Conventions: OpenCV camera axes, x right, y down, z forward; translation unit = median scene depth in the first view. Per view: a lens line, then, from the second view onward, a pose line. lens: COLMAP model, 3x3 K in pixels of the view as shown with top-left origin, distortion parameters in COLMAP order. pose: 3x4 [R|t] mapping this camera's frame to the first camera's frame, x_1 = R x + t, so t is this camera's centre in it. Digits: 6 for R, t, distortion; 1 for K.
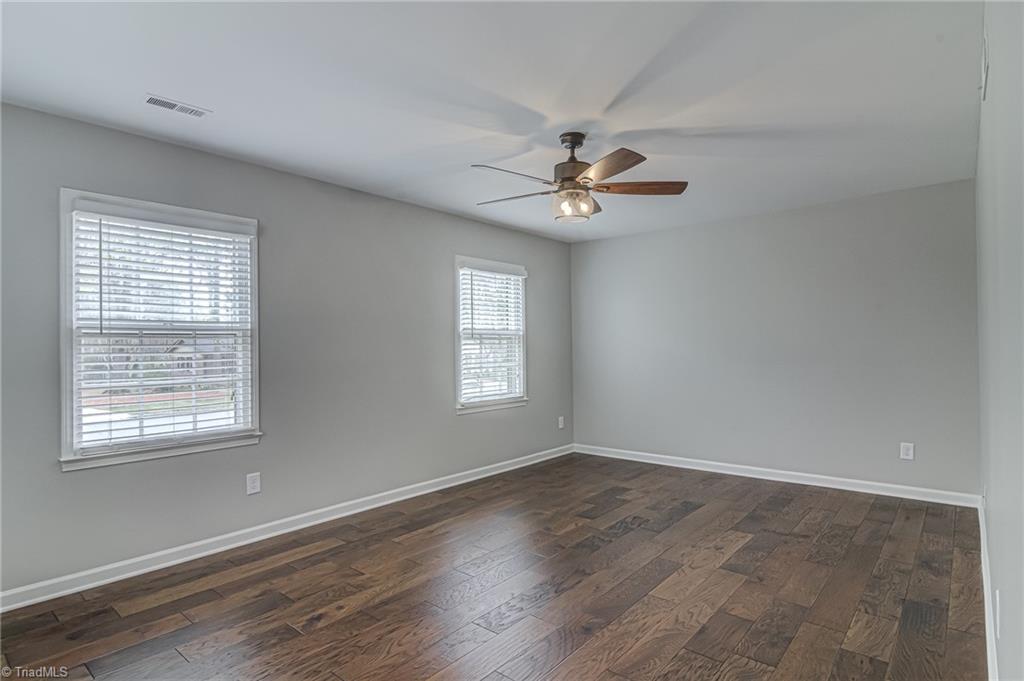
lens RADIAL K [[539.0, 0, 517.5], [0, 539.0, 344.4], [0, 0, 1]] dist [0.028328, -0.023138]
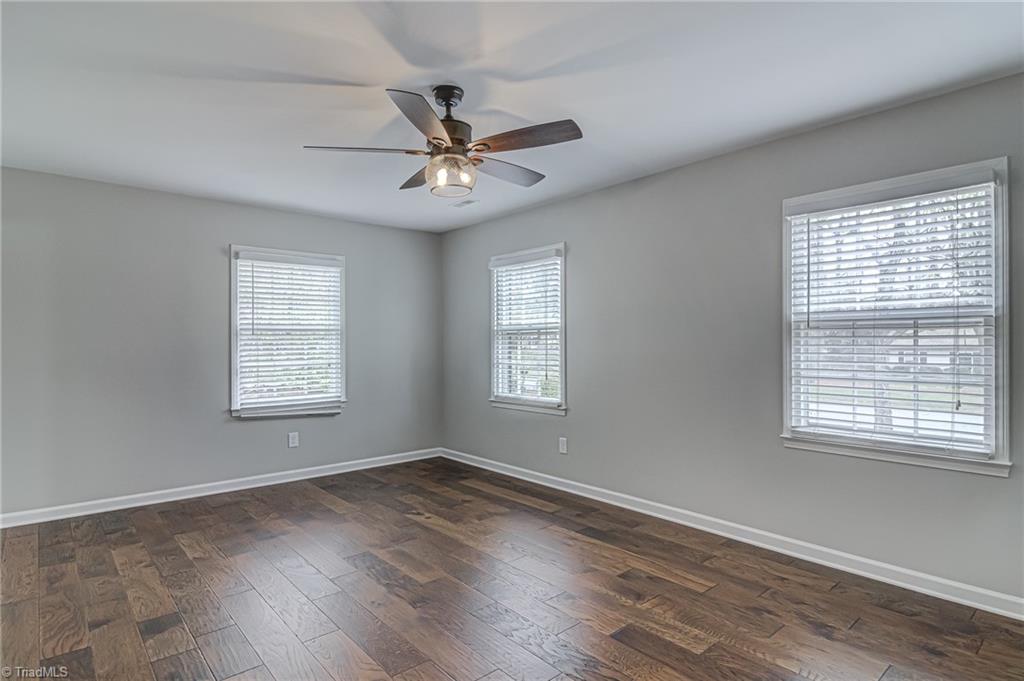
lens RADIAL K [[541.8, 0, 519.2], [0, 541.8, 345.6], [0, 0, 1]] dist [0.022964, -0.021858]
pose [[-0.154969, 0.017394, -0.987766, 0.855257], [0.009661, 0.999824, 0.016091, -0.006598], [0.987872, -0.007049, -0.155109, 1.155097]]
